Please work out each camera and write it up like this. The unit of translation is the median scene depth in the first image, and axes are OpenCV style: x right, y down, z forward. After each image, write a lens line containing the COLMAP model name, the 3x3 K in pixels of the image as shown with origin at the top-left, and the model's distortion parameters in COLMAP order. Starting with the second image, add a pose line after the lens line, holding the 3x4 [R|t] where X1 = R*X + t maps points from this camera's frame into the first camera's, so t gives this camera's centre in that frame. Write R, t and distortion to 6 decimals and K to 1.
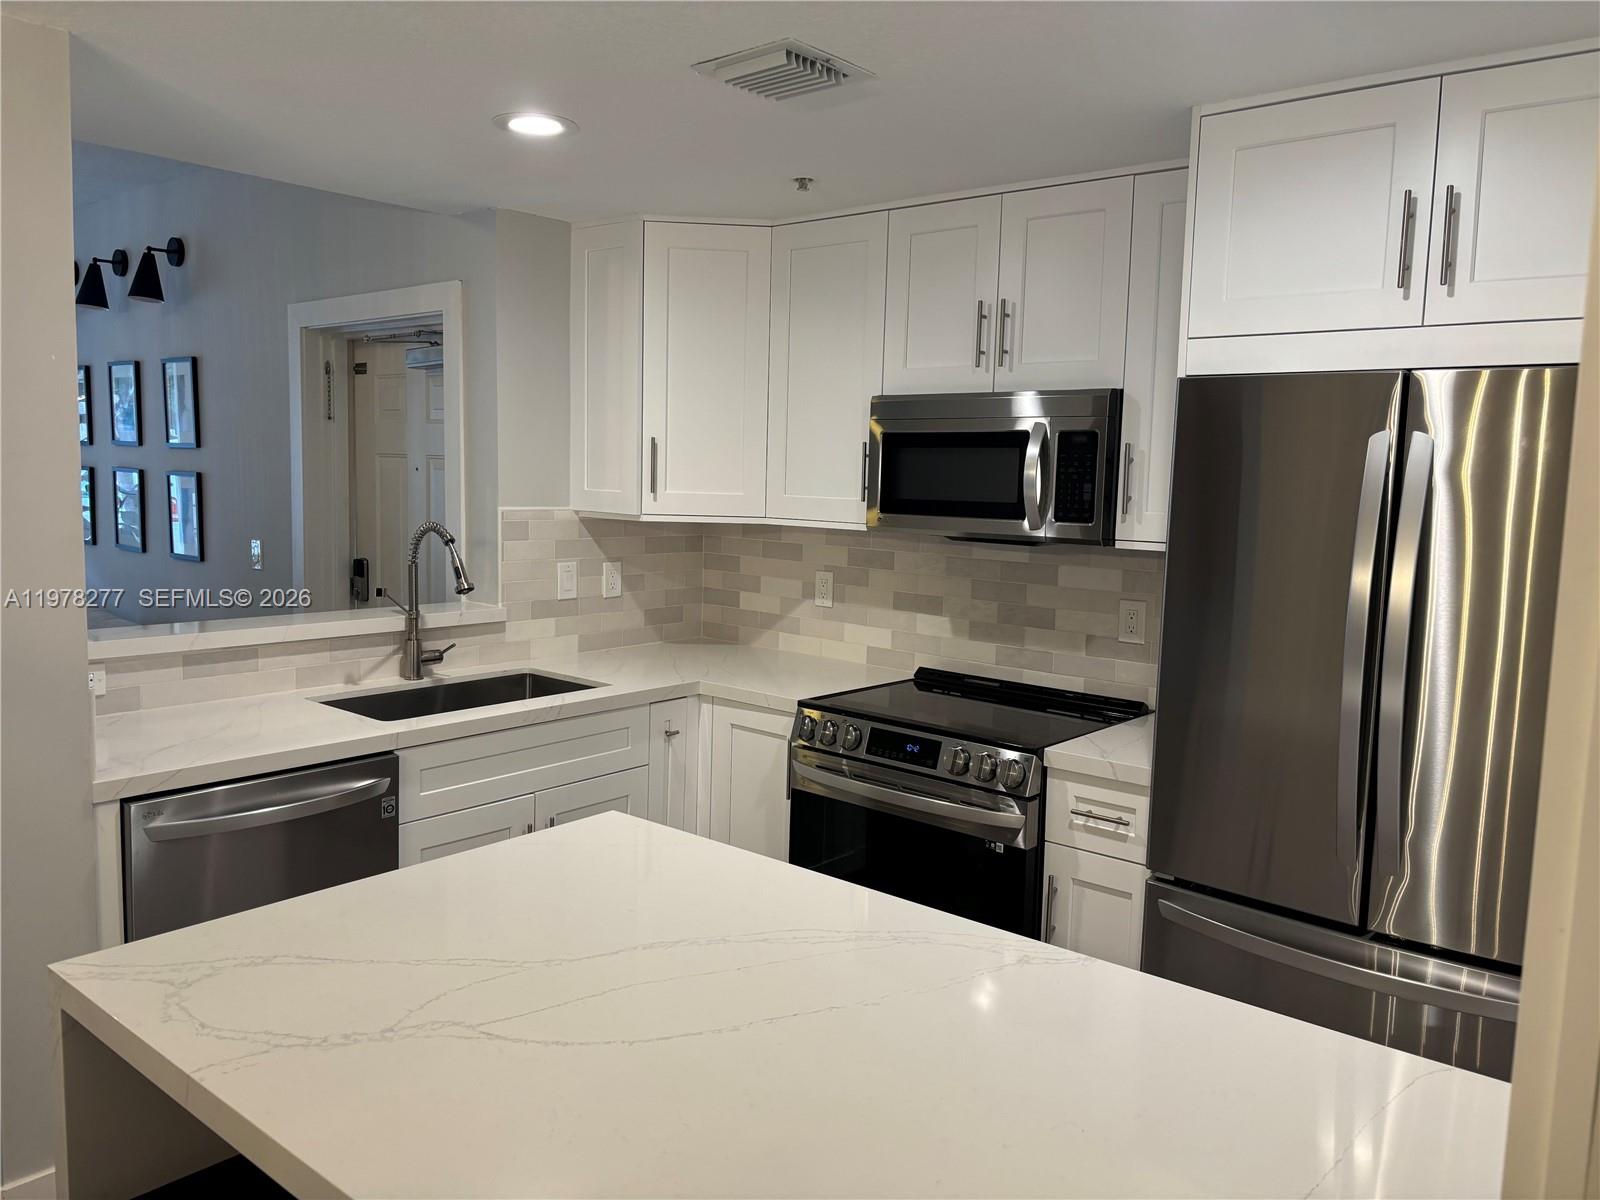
lens RADIAL K [[1197.0, 0, 800.0], [0, 1197.0, 600.0], [0, 0, 1]] dist [0.112840, -0.175219]
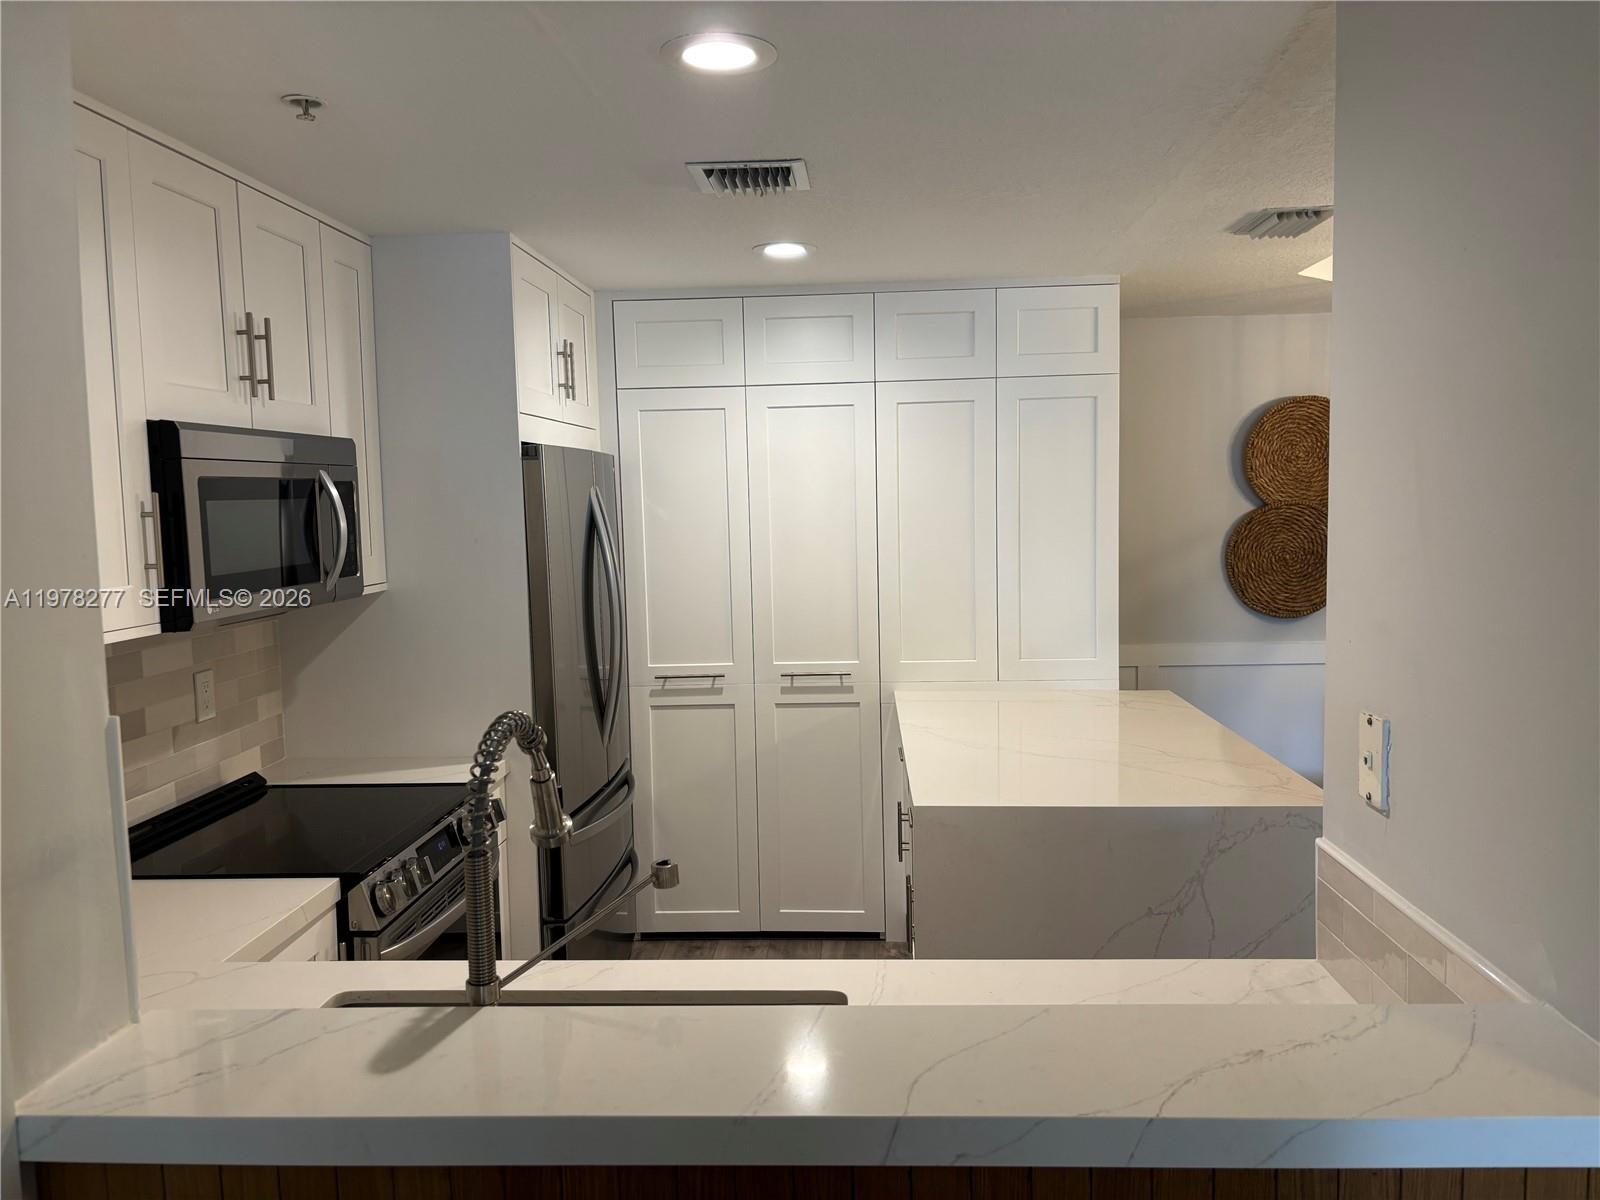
lens RADIAL K [[1197.0, 0, 800.0], [0, 1197.0, 600.0], [0, 0, 1]] dist [0.112840, -0.175219]
pose [[-0.597750, -0.081914, 0.797487, -0.641838], [0.094644, 0.980599, 0.171662, -0.151615], [-0.796076, 0.178088, -0.578400, 1.097424]]
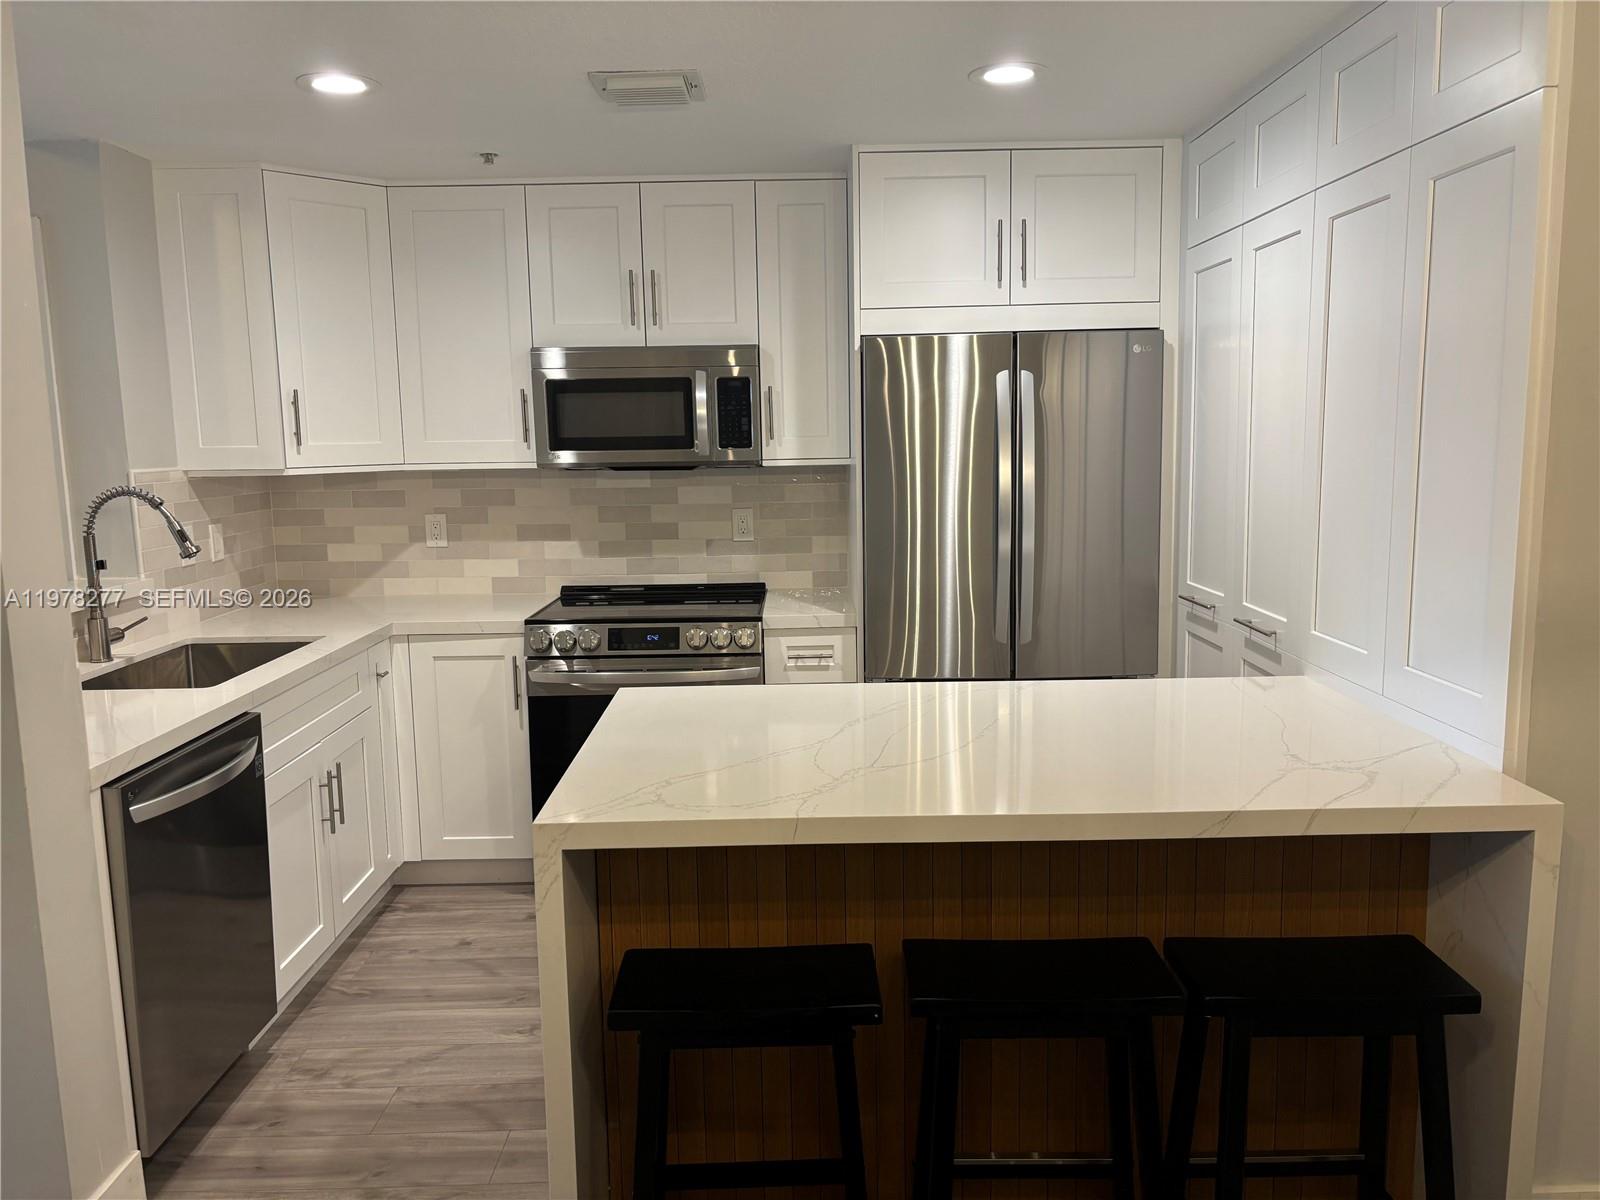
lens RADIAL K [[1195.5, 0, 798.5], [0, 1195.5, 638.2], [0, 0, 1]] dist [0.113426, -0.205440]
pose [[0.758822, -0.152377, 0.633223, -0.501767], [0.109719, 0.988259, 0.106330, 0.007765], [-0.641990, -0.011209, 0.766631, -0.043486]]
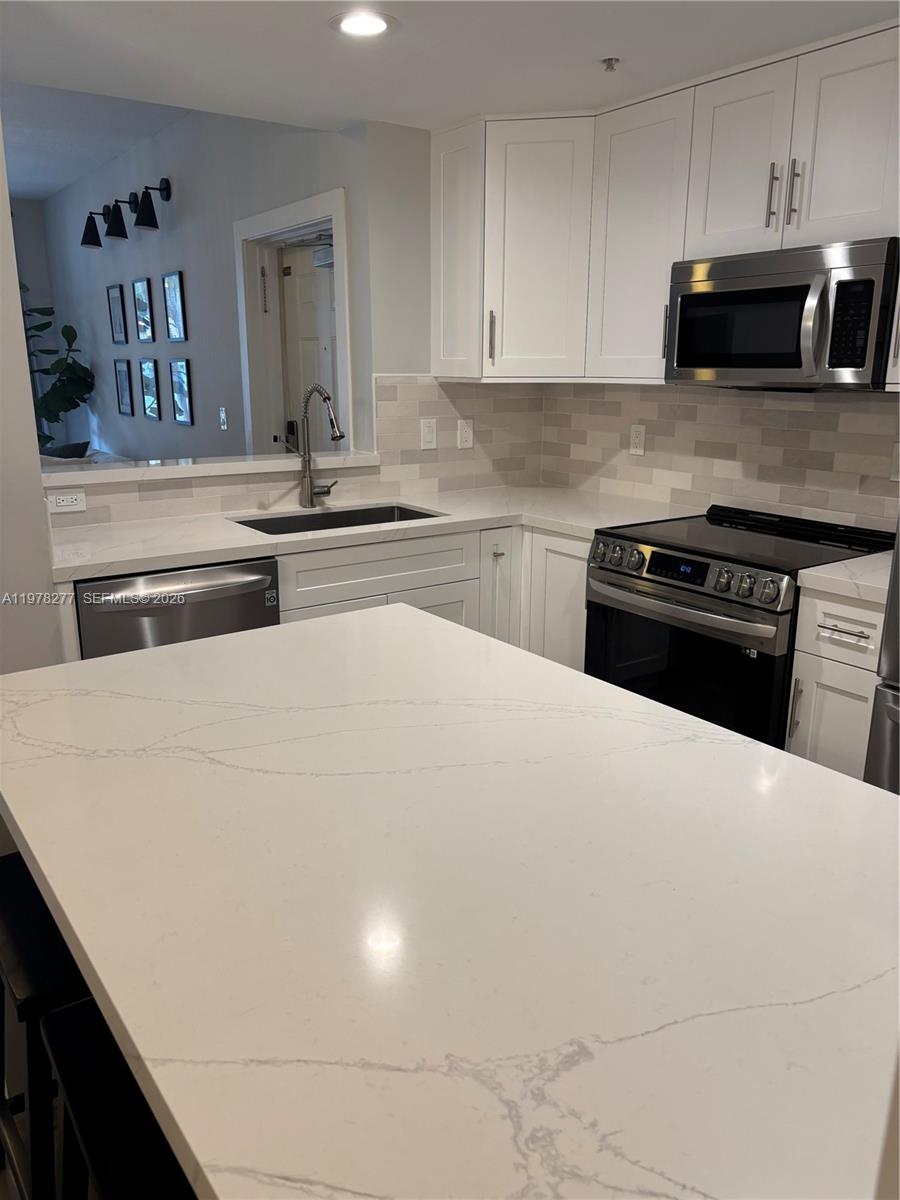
lens RADIAL K [[909.4, 0, 444.6], [0, 909.4, 609.6], [0, 0, 1]] dist [0.024579, -0.011911]
pose [[0.968177, 0.041408, -0.246816, 0.075687], [-0.003563, 0.988397, 0.151848, 0.024130], [0.250240, -0.146137, 0.957091, 0.066989]]
